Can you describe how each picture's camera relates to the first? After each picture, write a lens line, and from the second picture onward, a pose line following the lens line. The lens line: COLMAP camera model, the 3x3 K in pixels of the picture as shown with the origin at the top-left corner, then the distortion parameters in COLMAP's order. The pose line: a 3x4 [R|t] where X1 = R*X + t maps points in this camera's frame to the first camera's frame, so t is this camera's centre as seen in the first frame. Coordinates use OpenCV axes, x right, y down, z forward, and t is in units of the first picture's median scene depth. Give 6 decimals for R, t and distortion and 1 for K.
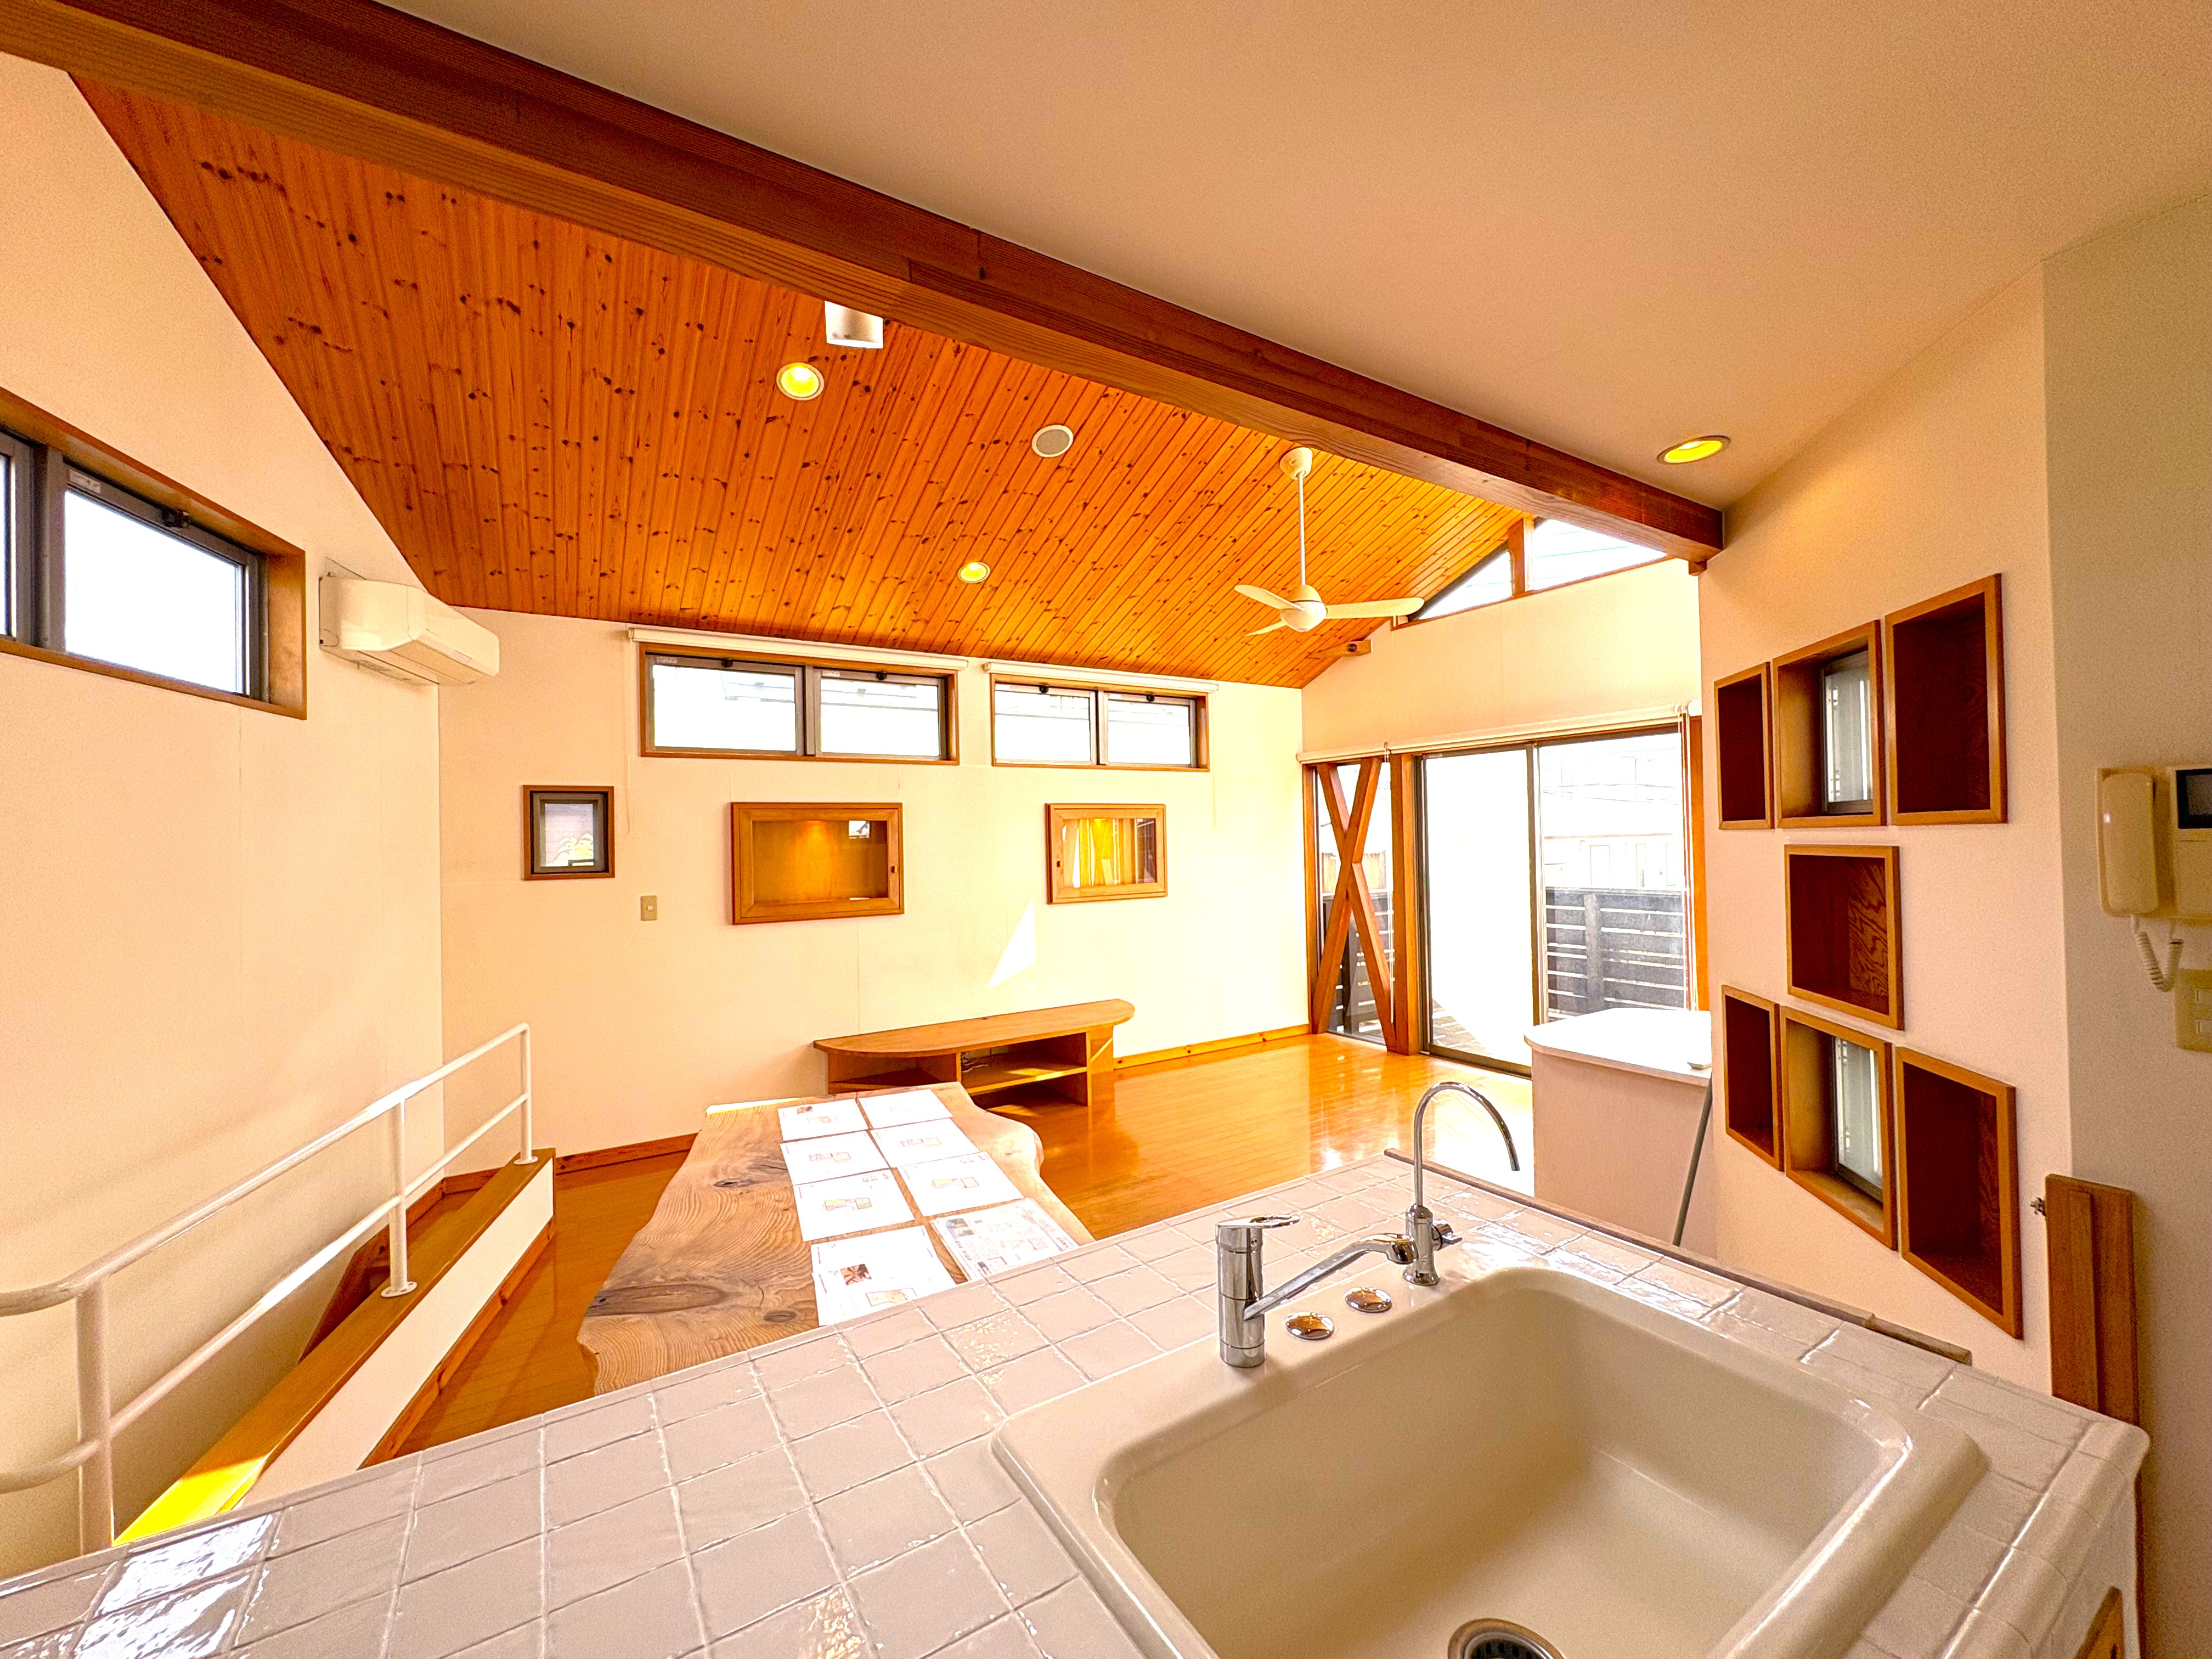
lens RADIAL K [[893.1, 0, 1099.6], [0, 893.1, 827.9], [0, 0, 1]] dist [0.000304, 0.000238]
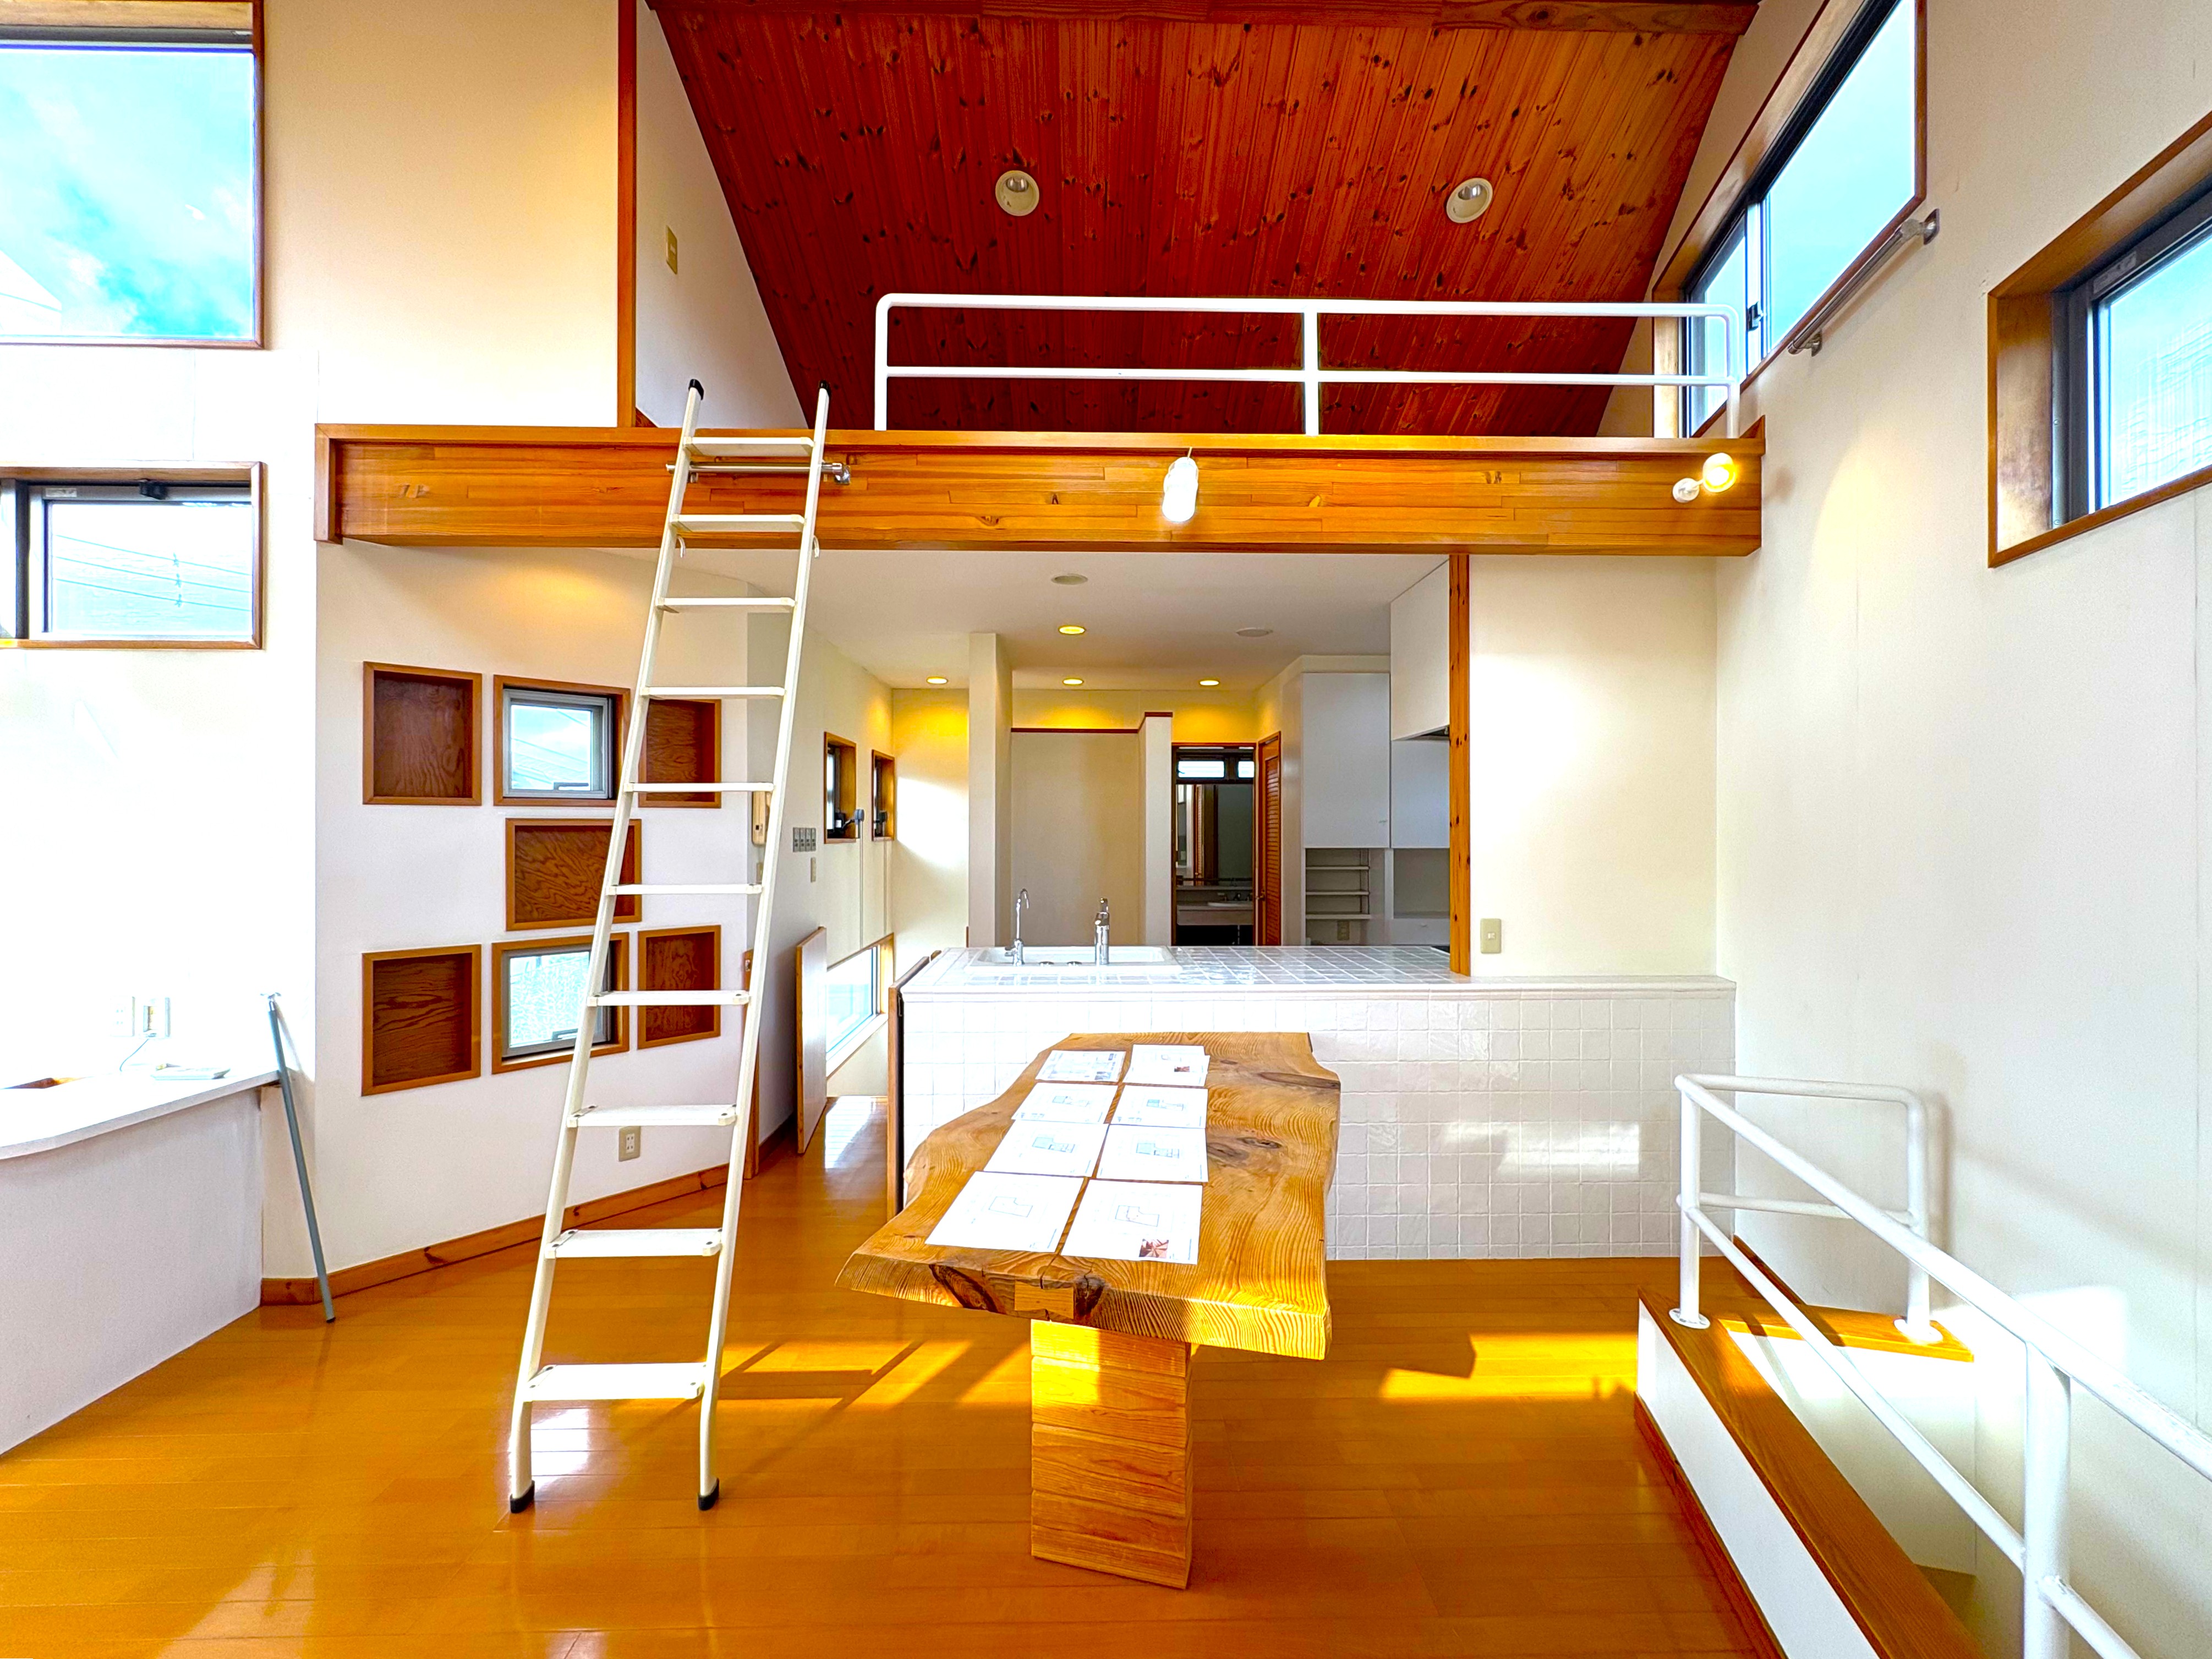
lens RADIAL K [[893.1, 0, 1098.8], [0, 893.1, 844.2], [0, 0, 1]] dist [0.000304, 0.000238]
pose [[-0.859123, 0.009856, 0.511675, -0.434905], [0.000472, 0.999829, -0.018466, 0.053069], [-0.511770, -0.015623, -0.858981, 1.106974]]
